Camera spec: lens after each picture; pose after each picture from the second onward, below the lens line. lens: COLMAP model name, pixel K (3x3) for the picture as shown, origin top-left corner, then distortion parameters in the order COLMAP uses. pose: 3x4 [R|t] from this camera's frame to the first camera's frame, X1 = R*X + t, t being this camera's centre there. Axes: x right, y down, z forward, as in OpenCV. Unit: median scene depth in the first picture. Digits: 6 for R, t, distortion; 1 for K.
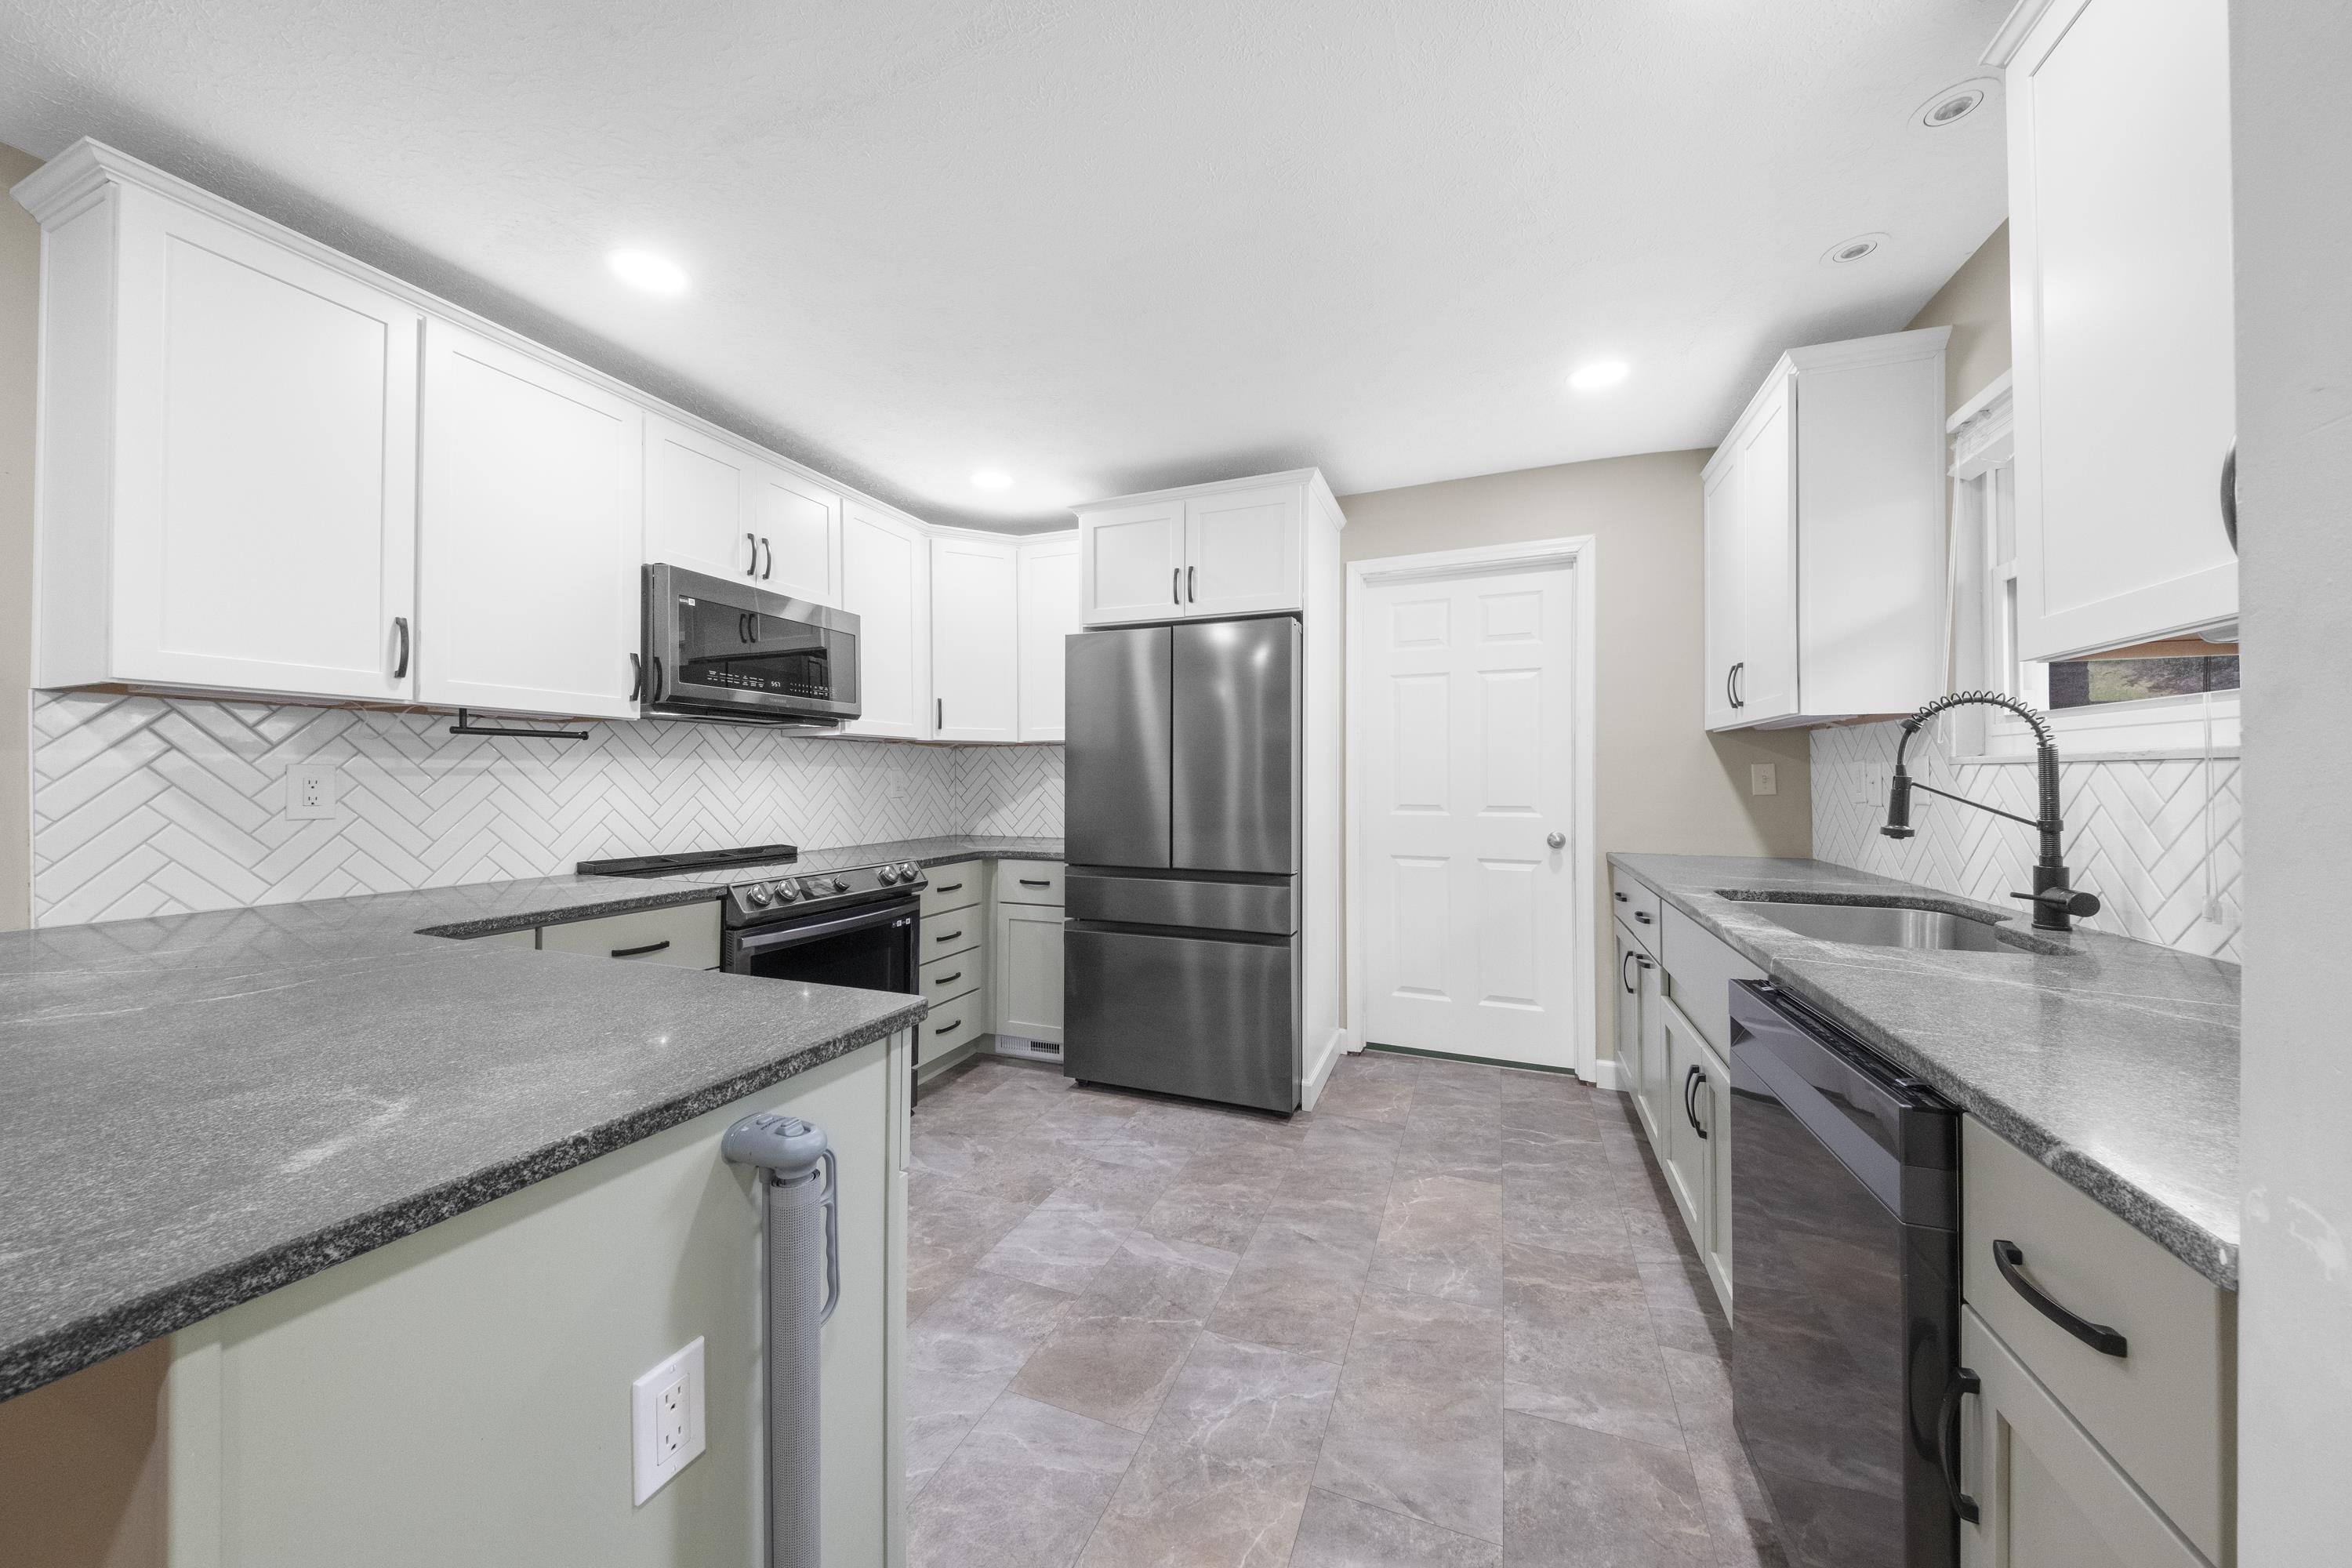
lens RADIAL K [[823.6, 0, 1158.0], [0, 823.6, 770.1], [0, 0, 1]] dist [0.018927, -0.014517]
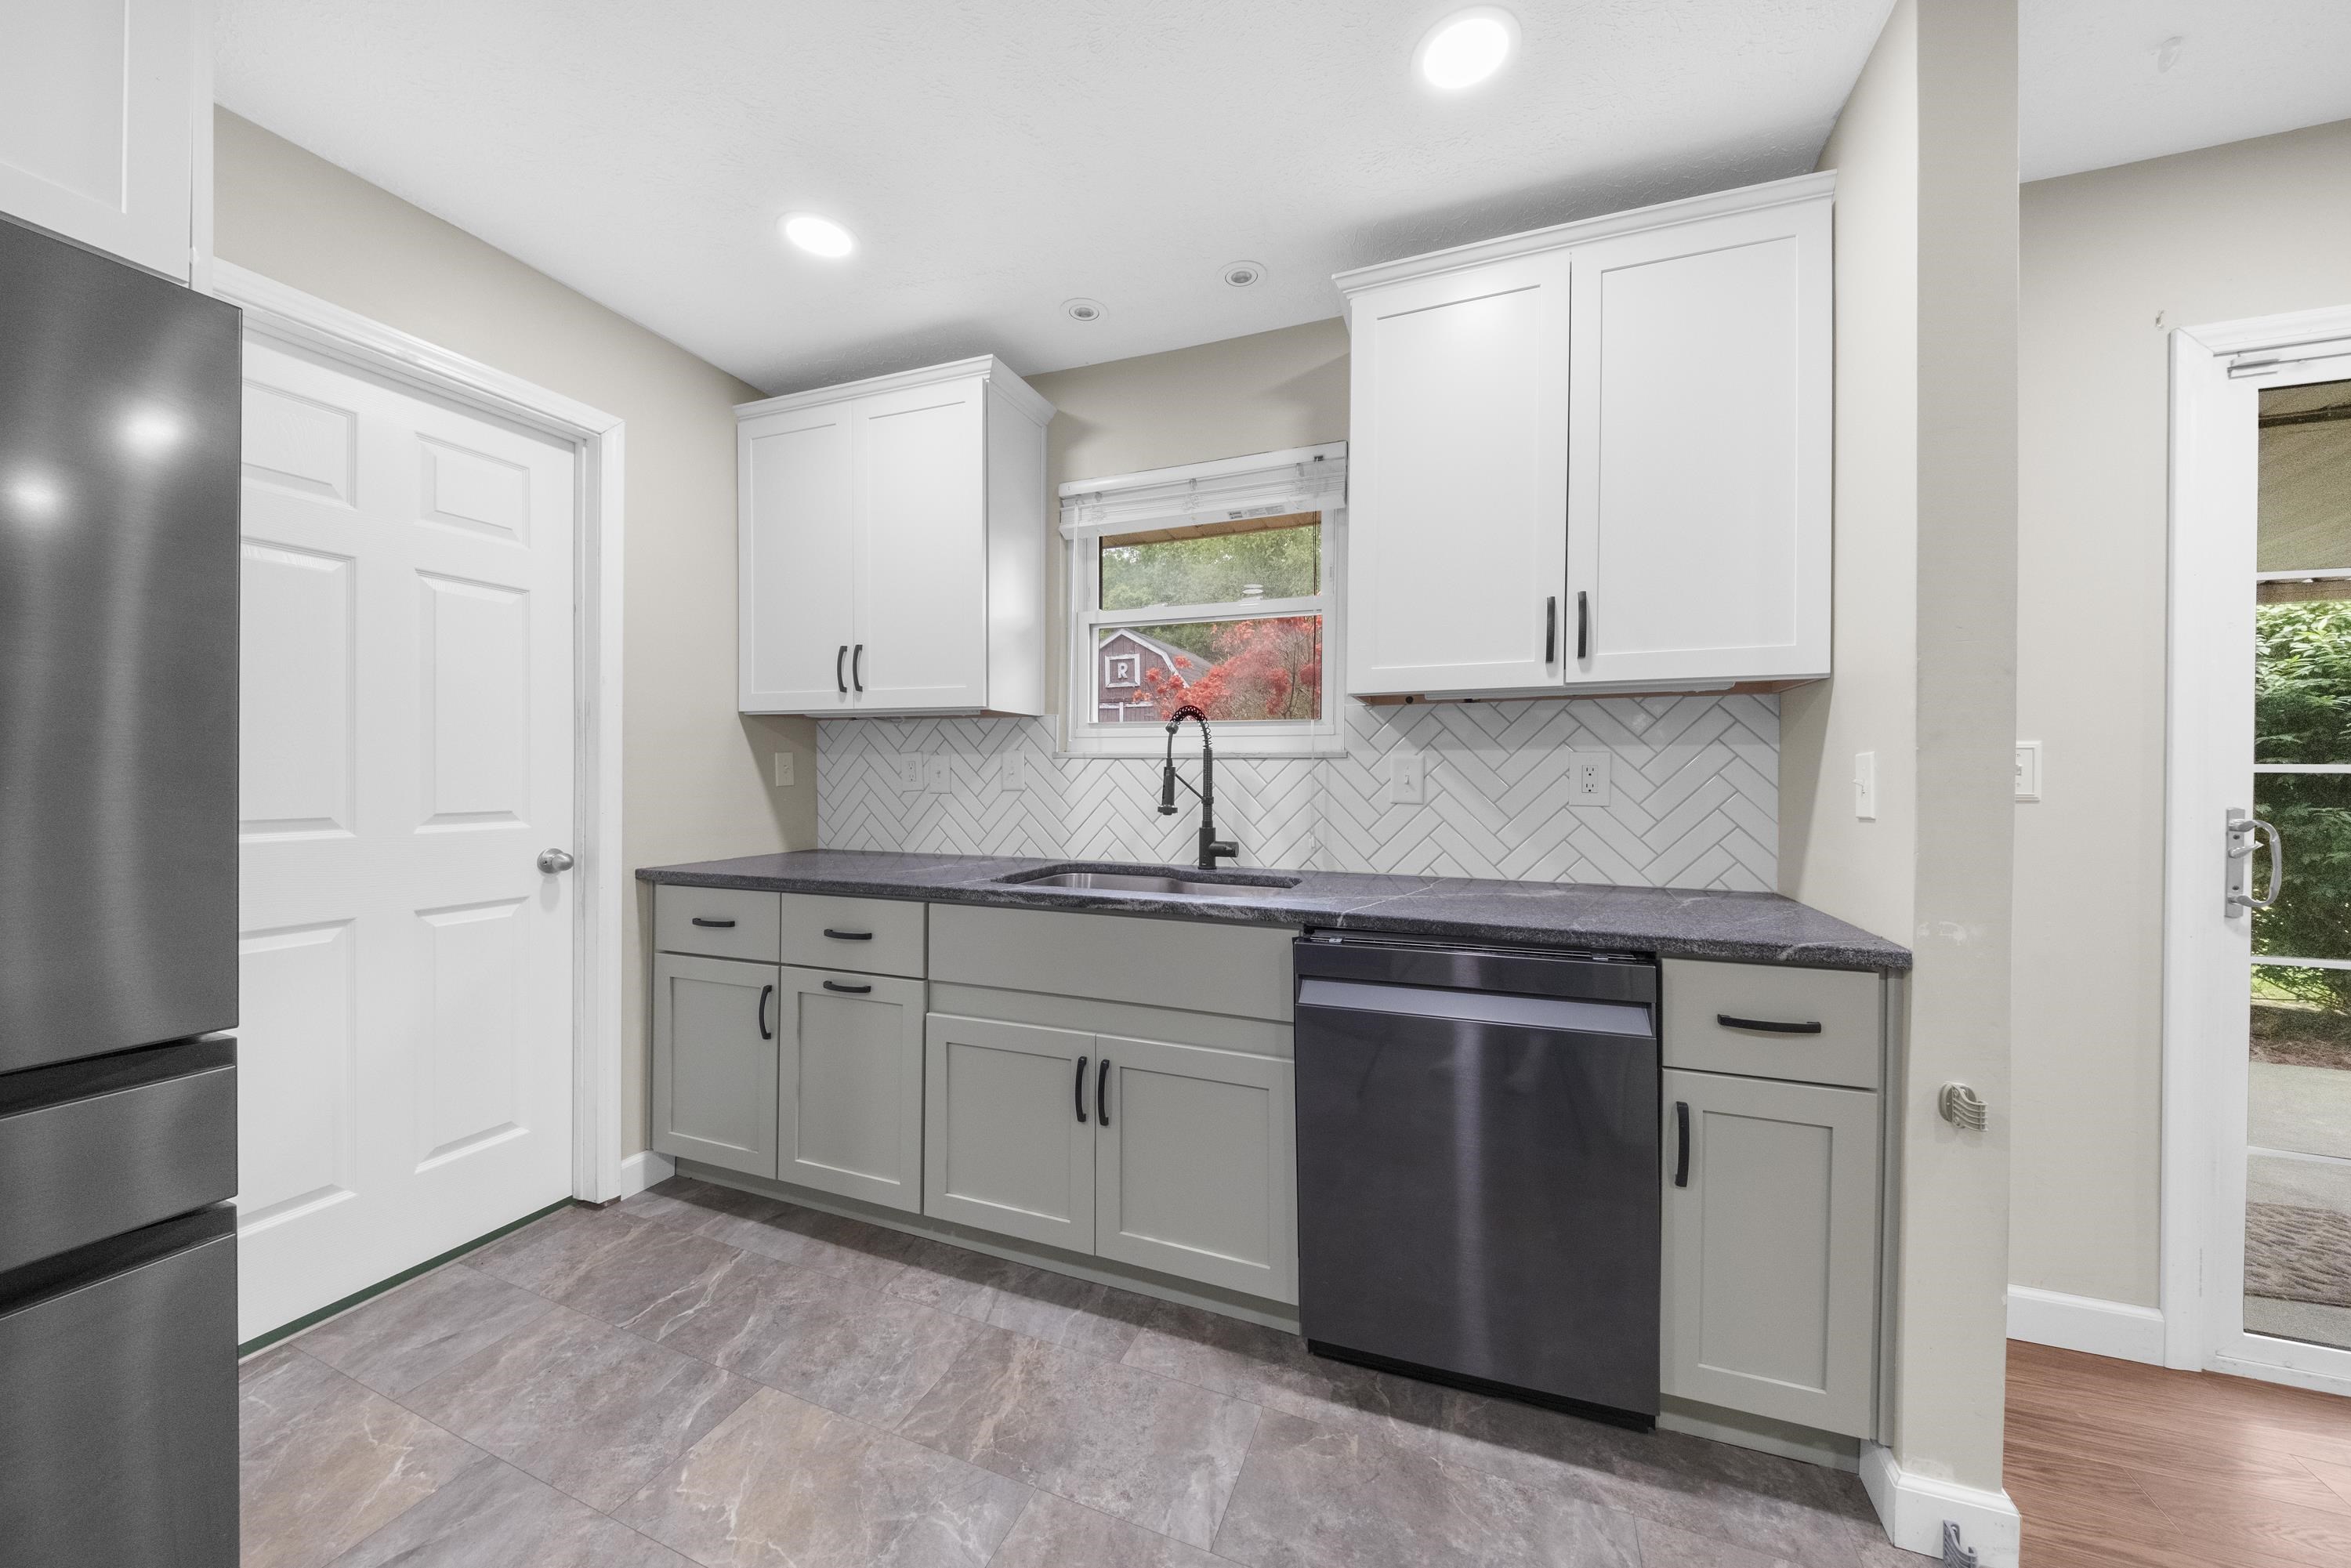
lens RADIAL K [[827.9, 0, 1181.3], [0, 827.9, 773.9], [0, 0, 1]] dist [0.006337, -0.003457]
pose [[-0.026377, -0.002844, 0.999648, -0.248424], [-0.012324, 0.999921, 0.002520, 0.010556], [-0.999576, -0.012253, -0.026410, 0.688470]]
